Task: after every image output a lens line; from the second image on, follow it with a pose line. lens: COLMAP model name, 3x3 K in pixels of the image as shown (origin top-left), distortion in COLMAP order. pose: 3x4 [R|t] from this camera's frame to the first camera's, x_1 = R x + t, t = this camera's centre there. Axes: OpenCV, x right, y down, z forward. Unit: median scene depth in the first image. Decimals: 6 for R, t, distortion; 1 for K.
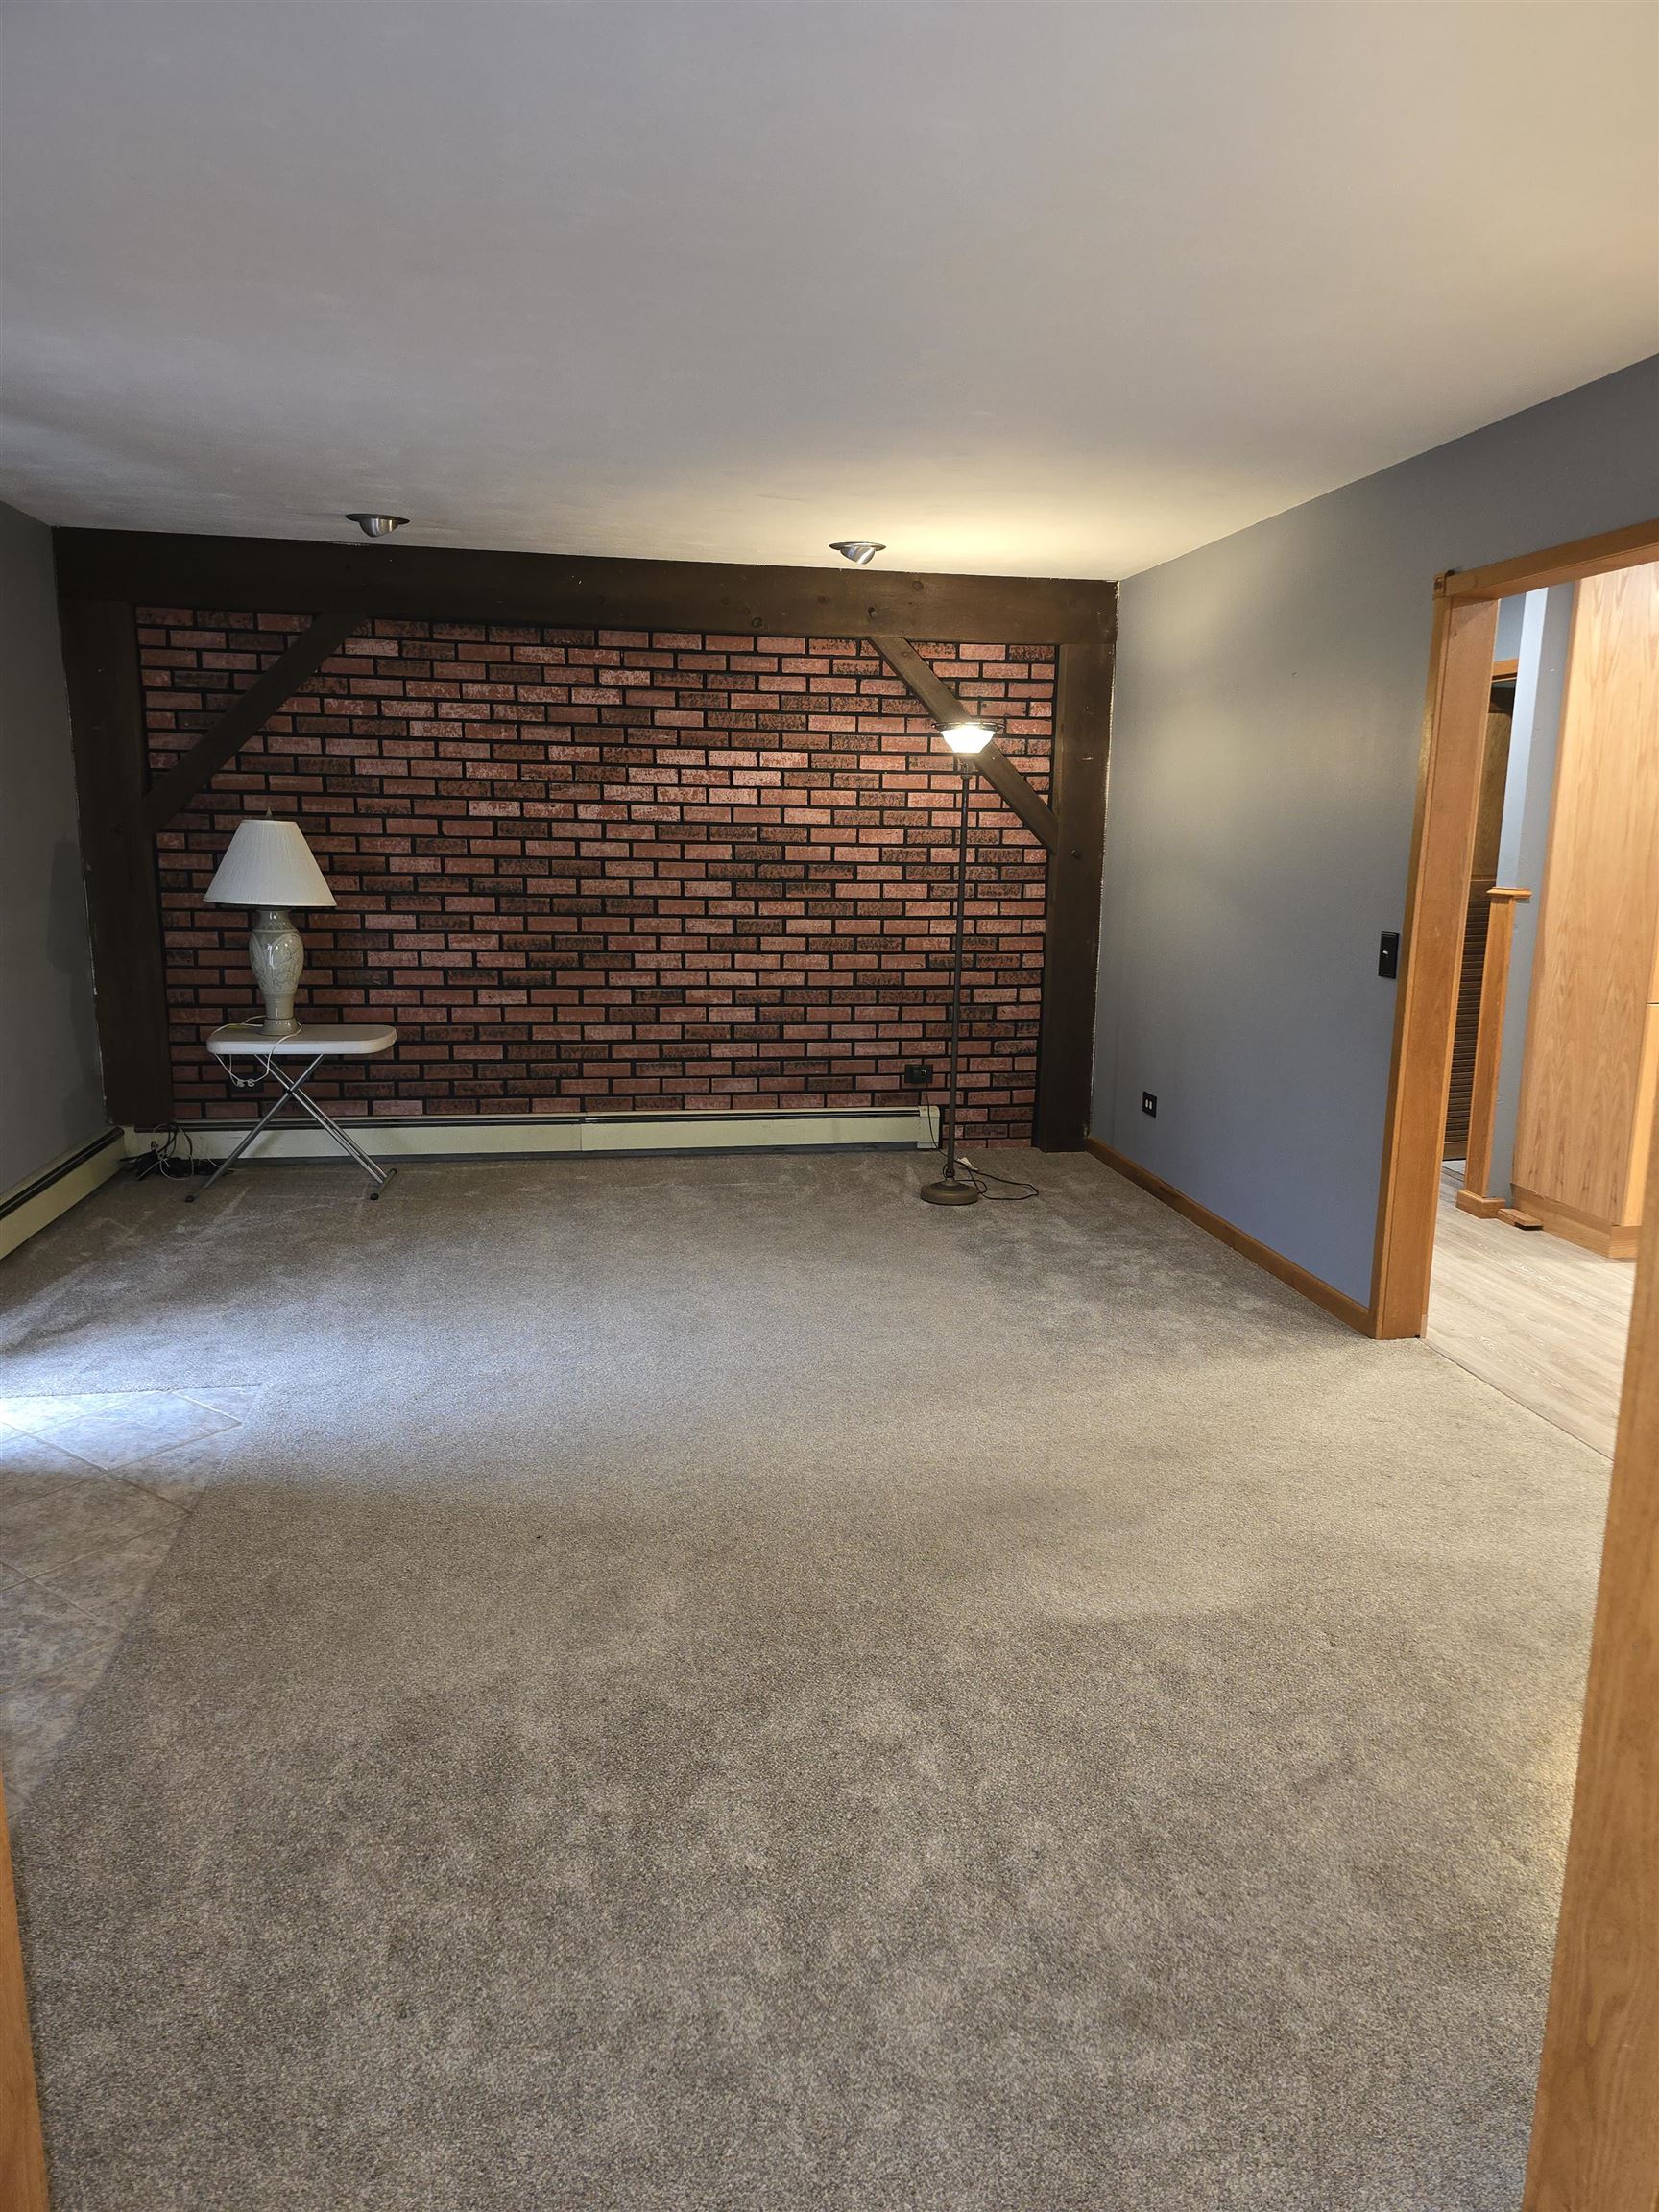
lens RADIAL K [[1488.0, 0, 829.5], [0, 1488.0, 1106.0], [0, 0, 1]] dist [0.084312, -0.089194]
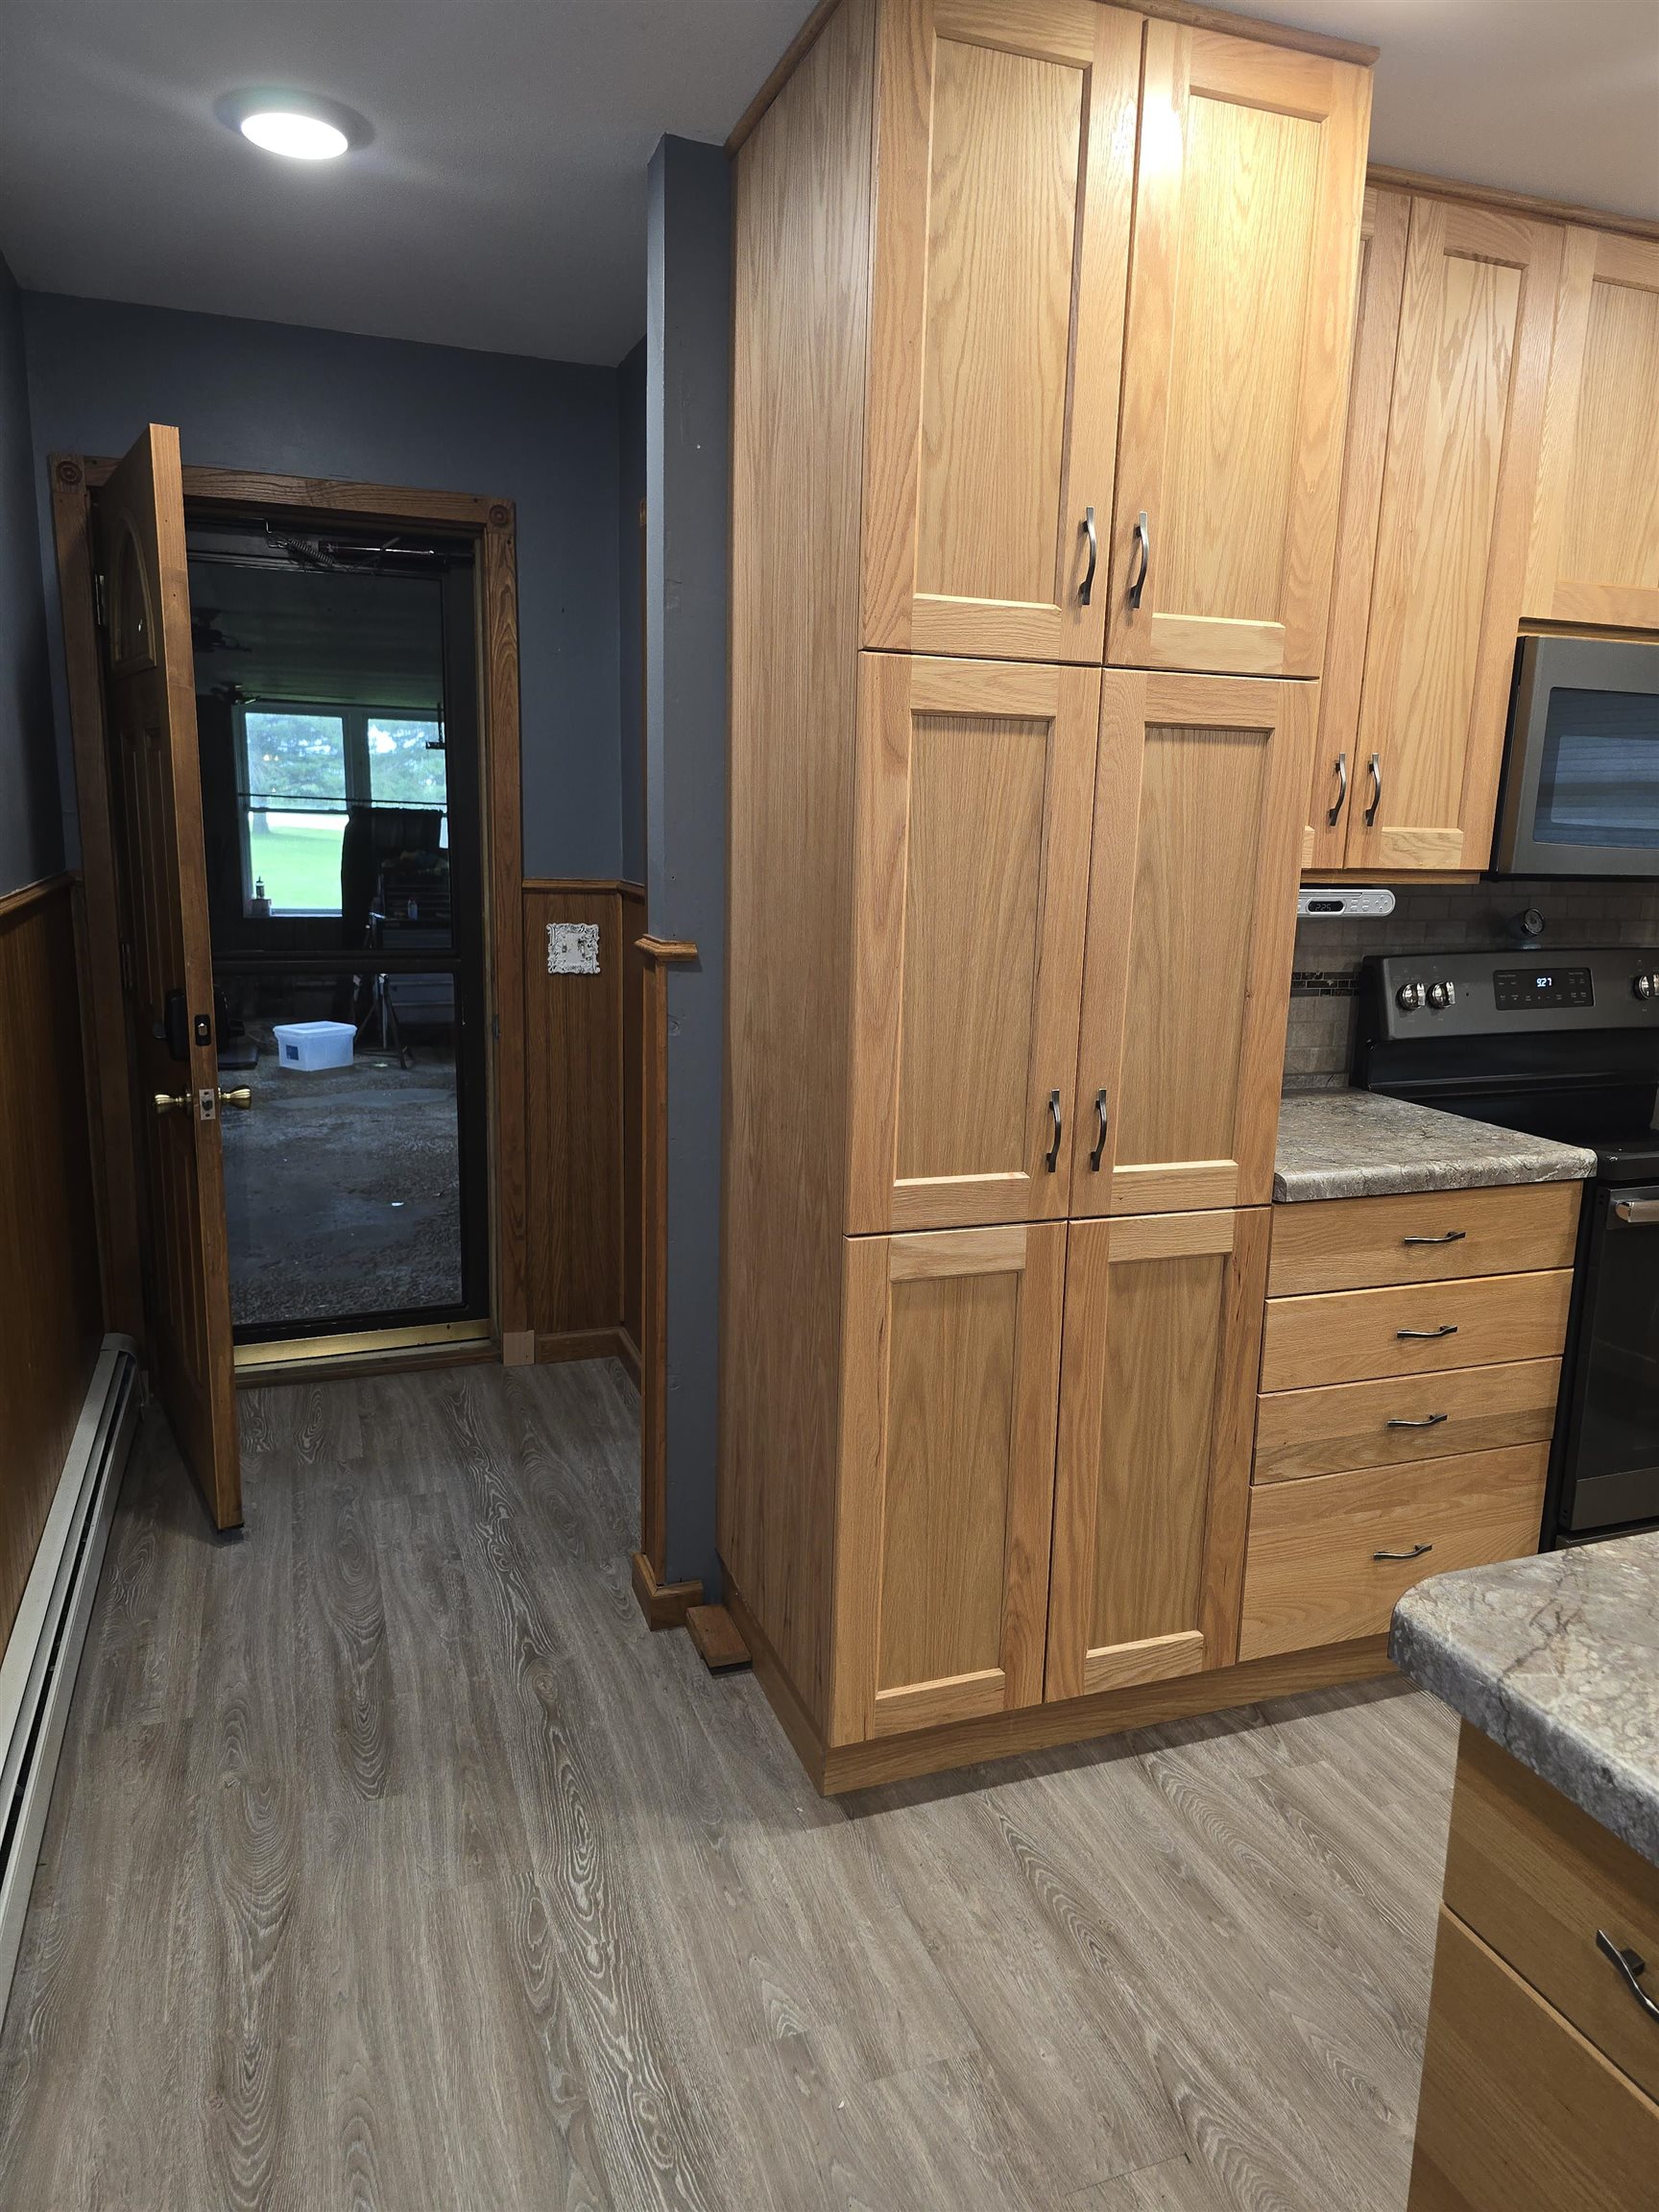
lens RADIAL K [[1488.0, 0, 829.5], [0, 1488.0, 1106.0], [0, 0, 1]] dist [0.084312, -0.089194]
pose [[0.984812, -0.019540, 0.172521, 0.428060], [0.018289, 0.999794, 0.008838, -0.097668], [-0.172659, -0.005549, 0.984966, 0.551593]]
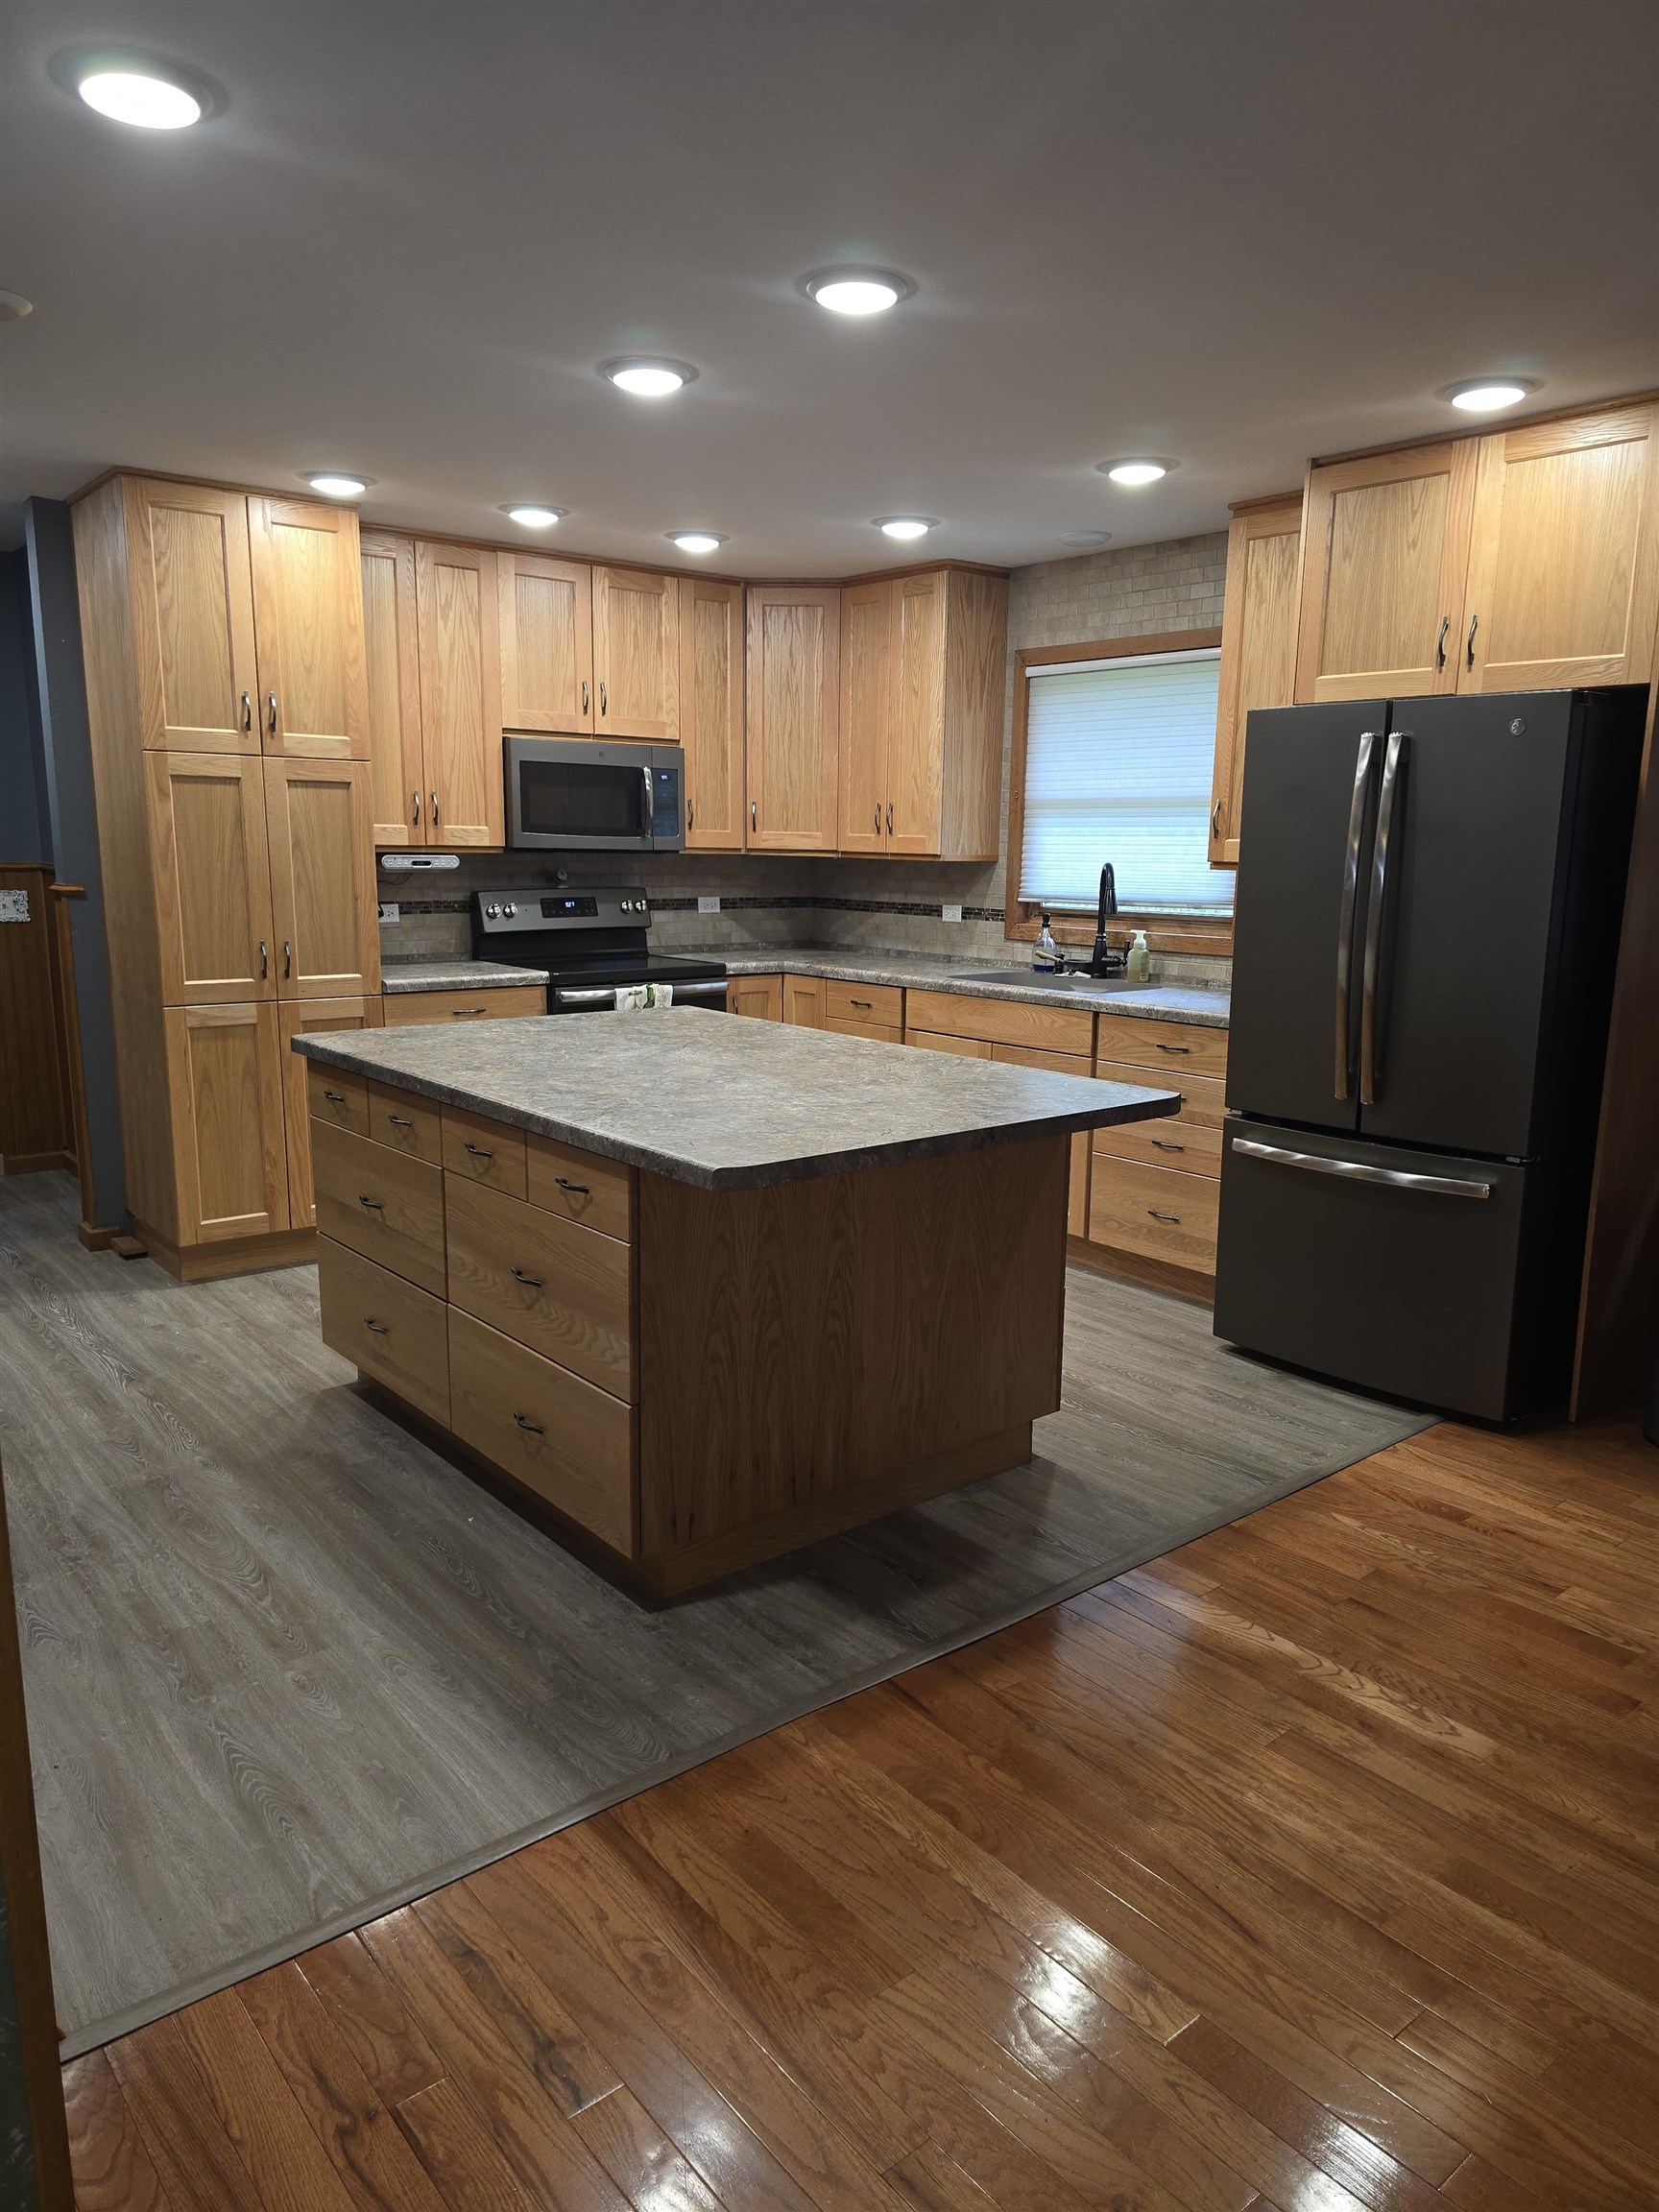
lens RADIAL K [[1488.0, 0, 829.5], [0, 1488.0, 1106.0], [0, 0, 1]] dist [0.084312, -0.089194]
pose [[0.873427, -0.090671, 0.478440, 0.412202], [0.091942, 0.995547, 0.020823, 0.010312], [-0.478197, 0.025801, 0.877873, -0.003967]]
